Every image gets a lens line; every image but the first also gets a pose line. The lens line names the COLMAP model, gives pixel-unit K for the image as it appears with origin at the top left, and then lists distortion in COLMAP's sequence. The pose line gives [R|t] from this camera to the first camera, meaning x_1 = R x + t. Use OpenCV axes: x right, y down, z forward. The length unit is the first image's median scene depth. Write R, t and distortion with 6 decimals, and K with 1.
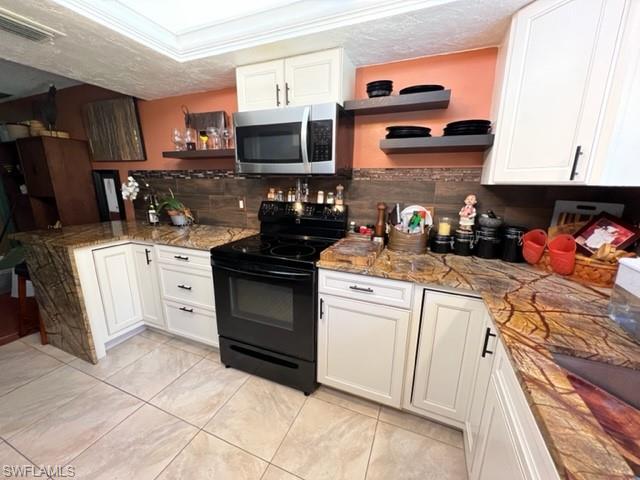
lens RADIAL K [[255.6, 0, 322.8], [0, 255.6, 241.1], [0, 0, 1]] dist [-0.002191, 0.000509]
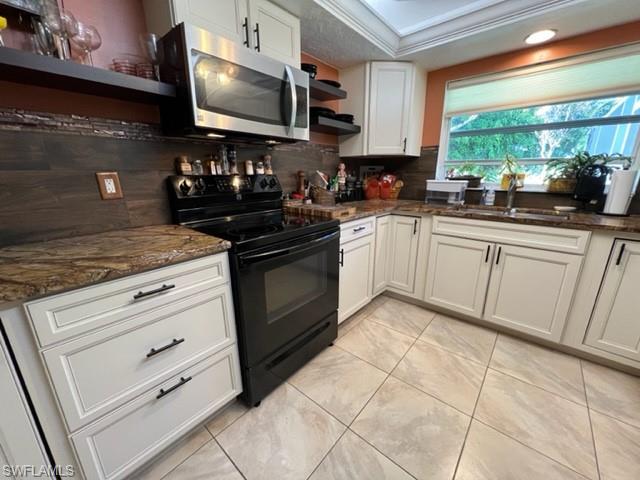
lens RADIAL K [[255.6, 0, 323.2], [0, 255.6, 241.1], [0, 0, 1]] dist [-0.002191, 0.000509]
pose [[0.311991, -0.261032, 0.913523, -0.989294], [0.223801, 0.954652, 0.196351, -0.054415], [-0.923350, 0.143187, 0.356262, 0.589424]]
